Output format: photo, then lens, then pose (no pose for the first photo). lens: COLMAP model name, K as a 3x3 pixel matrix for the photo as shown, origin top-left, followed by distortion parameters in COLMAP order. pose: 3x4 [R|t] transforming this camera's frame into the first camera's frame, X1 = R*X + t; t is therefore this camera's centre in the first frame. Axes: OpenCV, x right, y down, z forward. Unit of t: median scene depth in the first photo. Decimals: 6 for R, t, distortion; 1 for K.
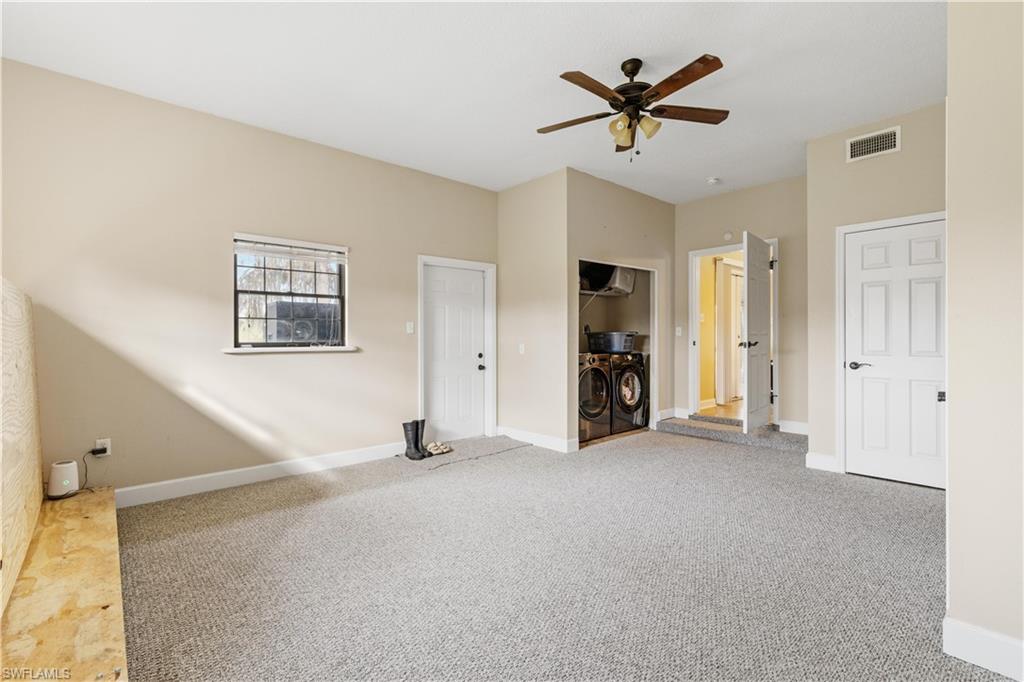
lens RADIAL K [[454.8, 0, 510.1], [0, 454.8, 344.2], [0, 0, 1]] dist [-0.014457, -0.000283]
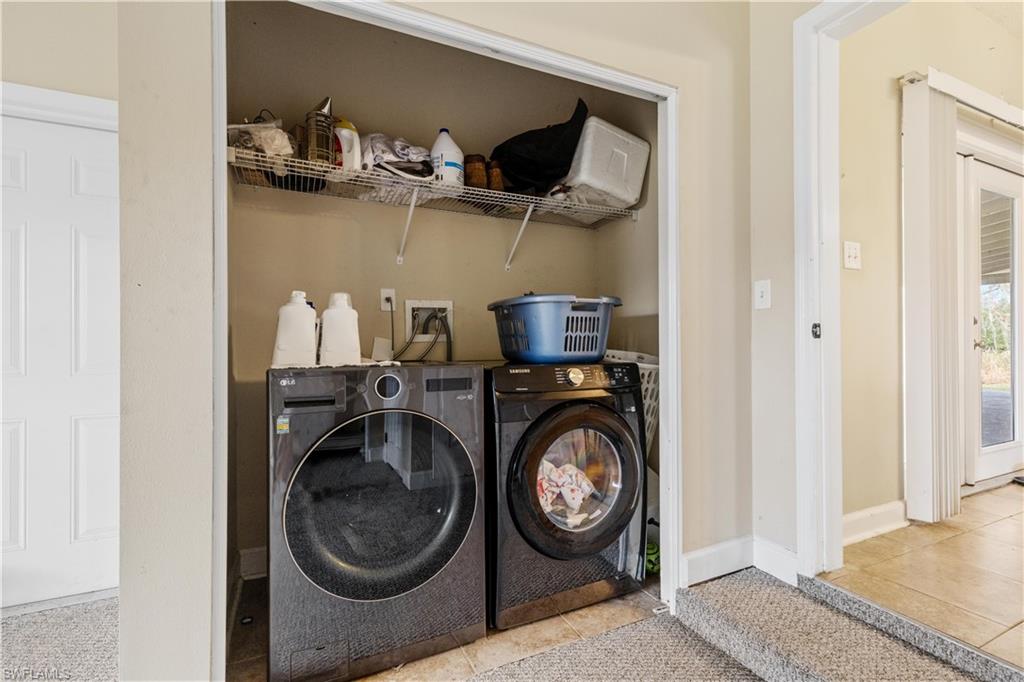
lens RADIAL K [[454.8, 0, 514.8], [0, 454.8, 338.0], [0, 0, 1]] dist [-0.014457, -0.000283]
pose [[0.960241, 0.000085, -0.279172, 0.298243], [-0.005317, 0.999824, -0.017984, 0.008339], [0.279121, 0.018754, 0.960073, 0.662643]]
